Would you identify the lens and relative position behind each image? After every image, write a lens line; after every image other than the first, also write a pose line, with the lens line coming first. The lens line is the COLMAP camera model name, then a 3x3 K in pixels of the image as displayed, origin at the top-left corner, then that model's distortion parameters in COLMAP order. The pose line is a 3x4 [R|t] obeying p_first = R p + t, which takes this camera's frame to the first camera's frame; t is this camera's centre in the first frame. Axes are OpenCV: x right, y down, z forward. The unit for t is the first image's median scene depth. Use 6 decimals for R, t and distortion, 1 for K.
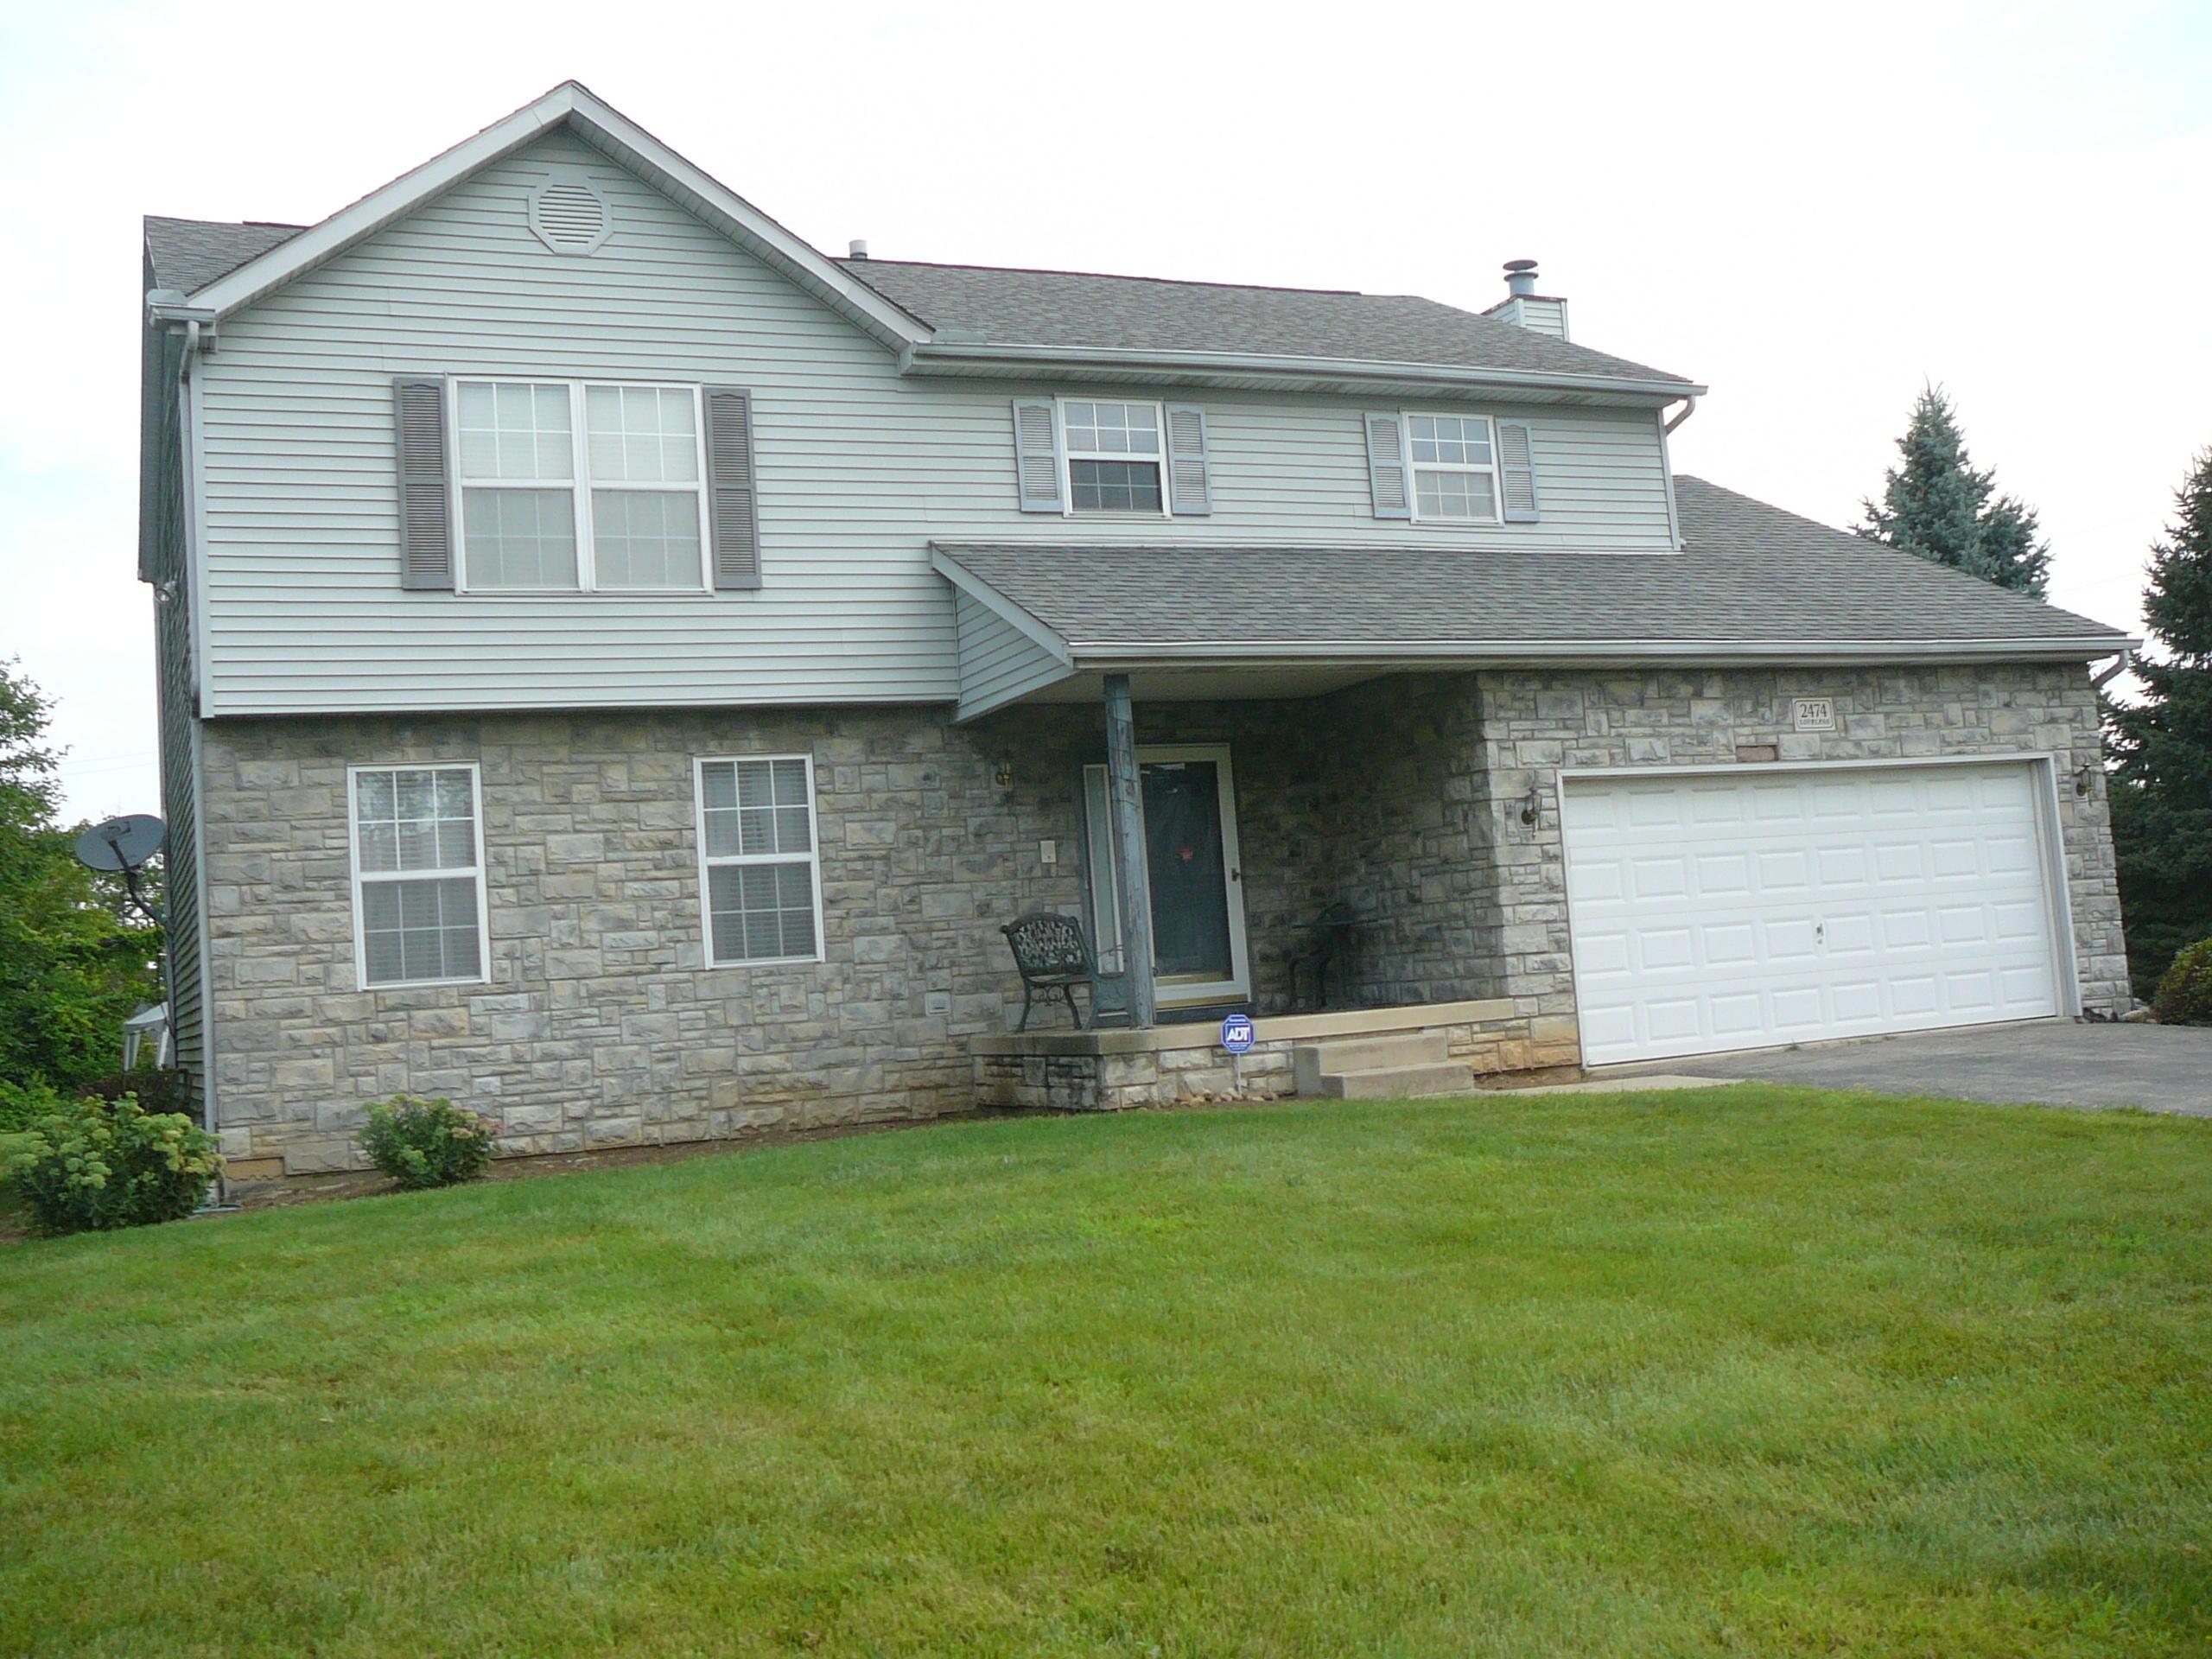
lens RADIAL K [[2257.8, 0, 1105.3], [0, 2257.8, 790.6], [0, 0, 1]] dist [-0.127155, 0.212074]
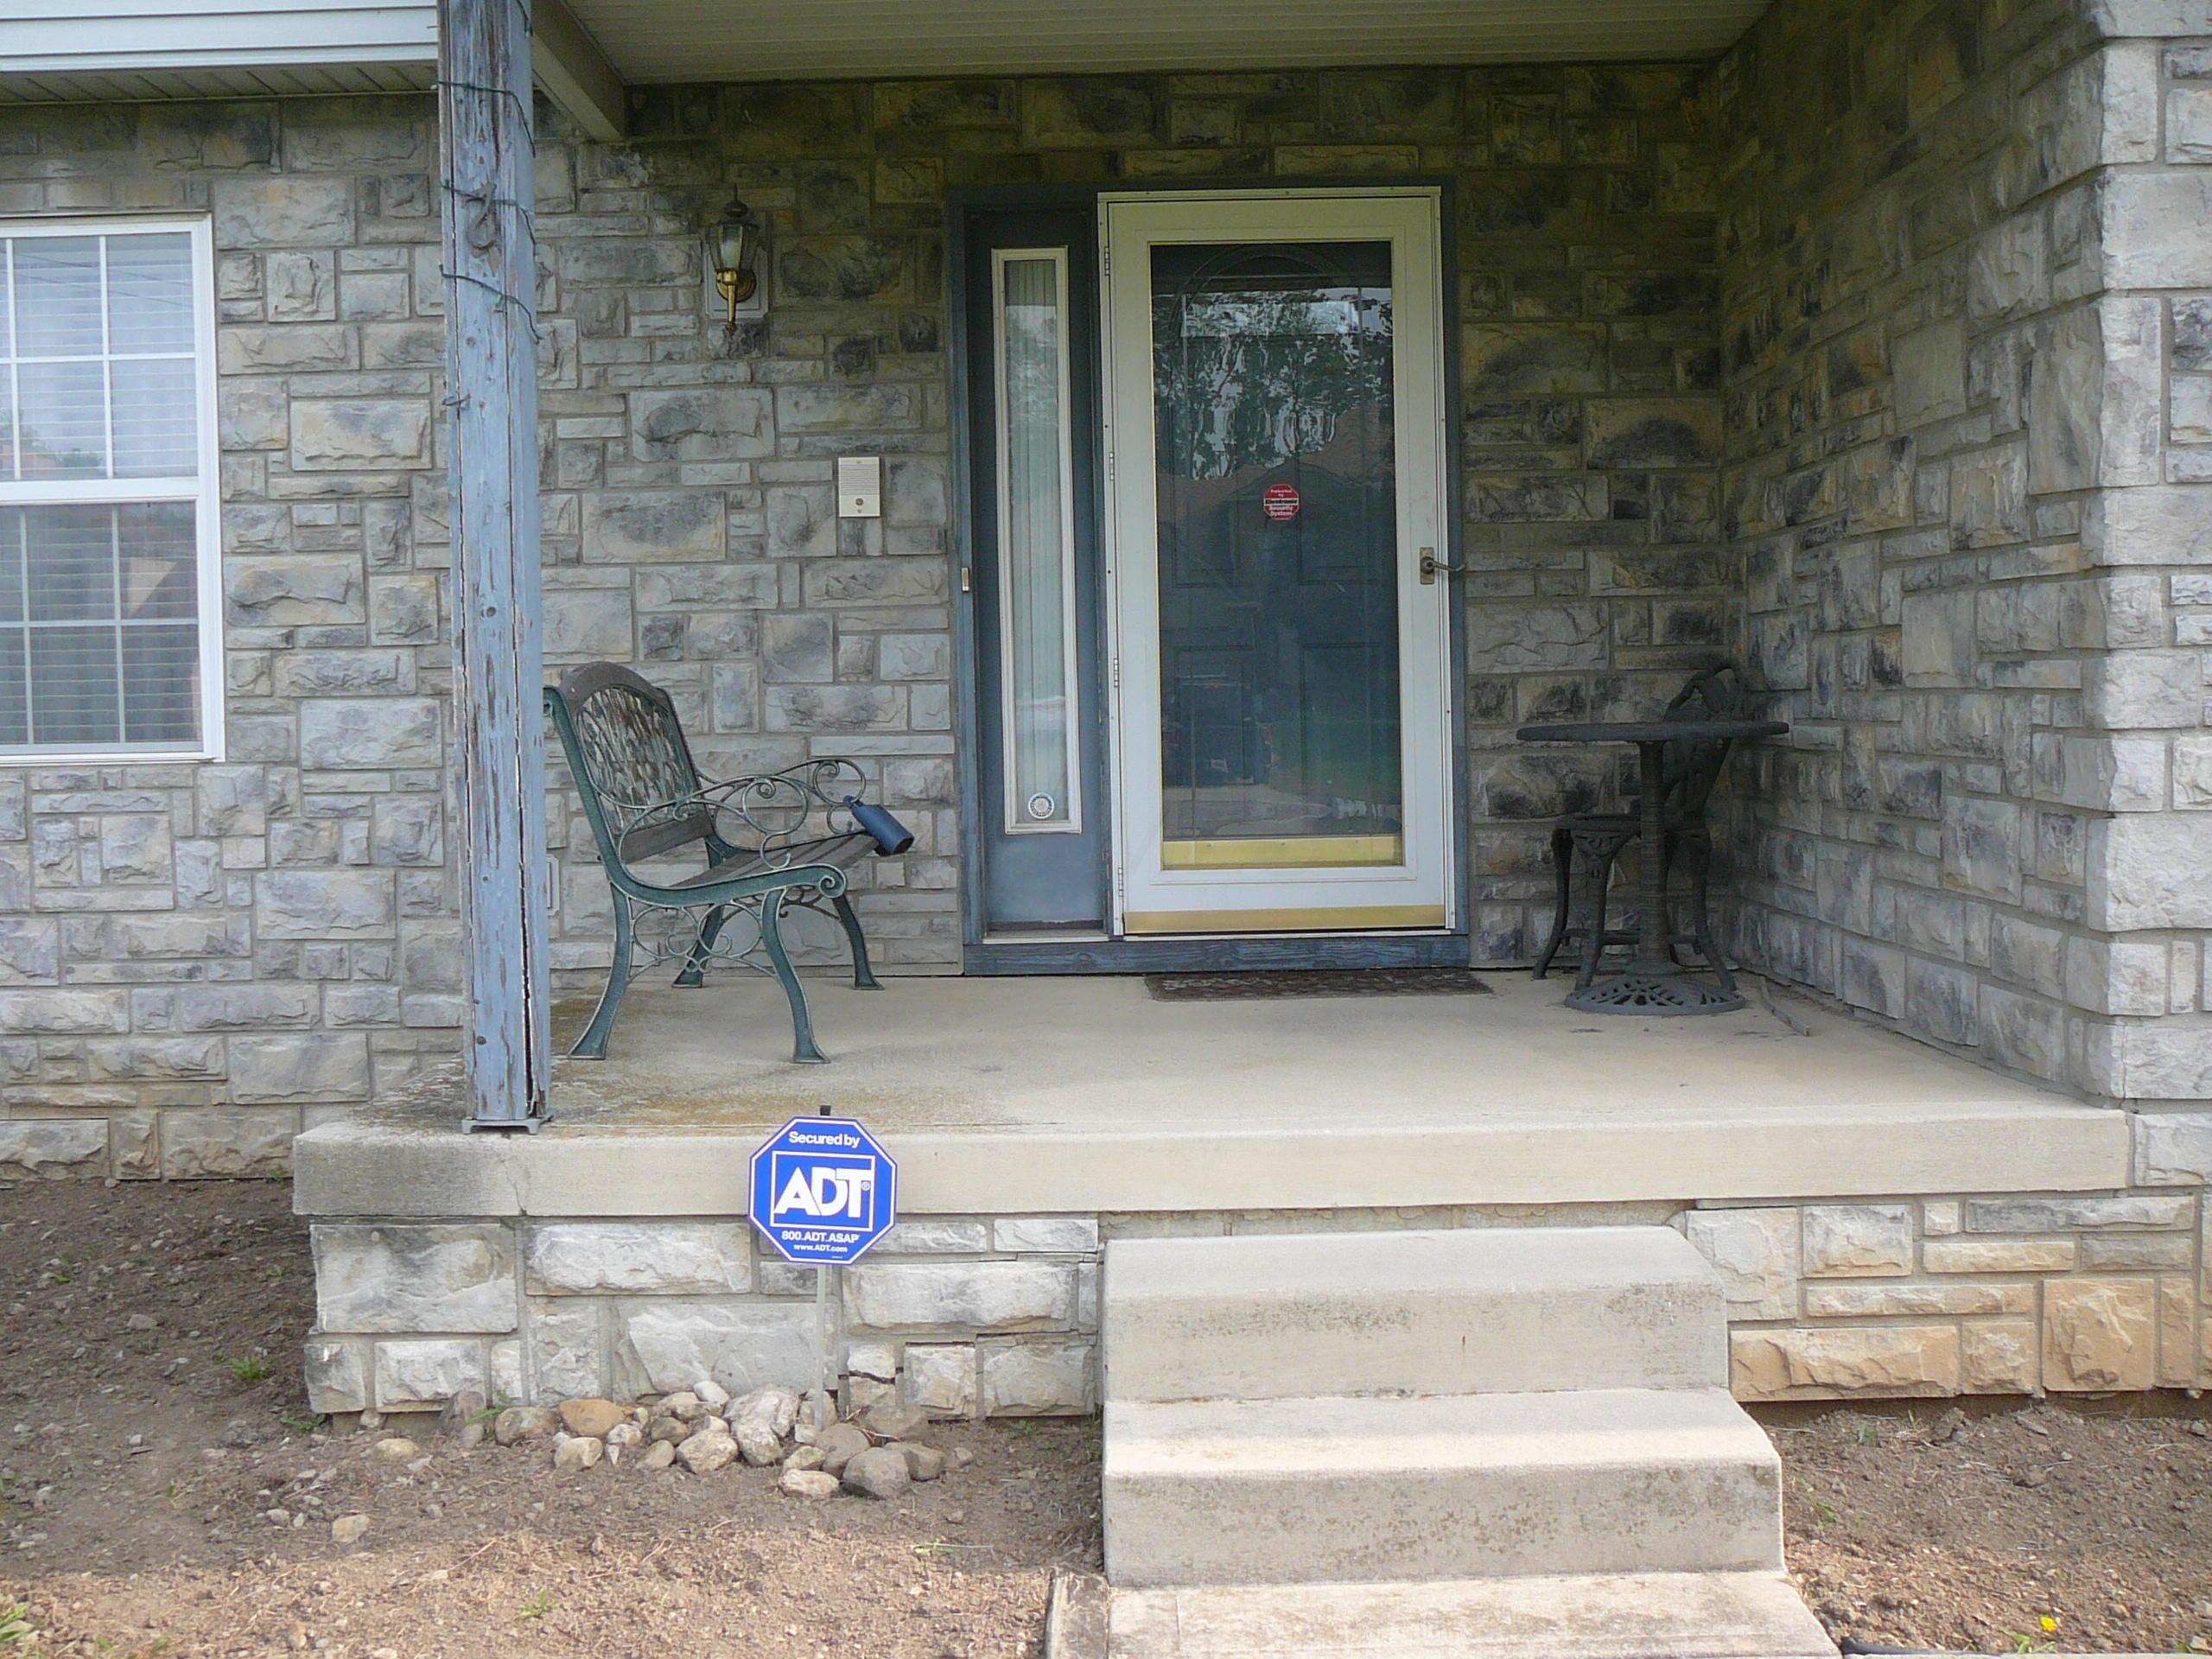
lens RADIAL K [[2257.8, 0, 1105.3], [0, 2257.8, 790.6], [0, 0, 1]] dist [-0.127155, 0.212074]
pose [[0.906820, 0.072461, -0.415244, 0.171878], [-0.011310, 0.988942, 0.147872, 0.022346], [0.421367, -0.129397, 0.897611, 0.712379]]
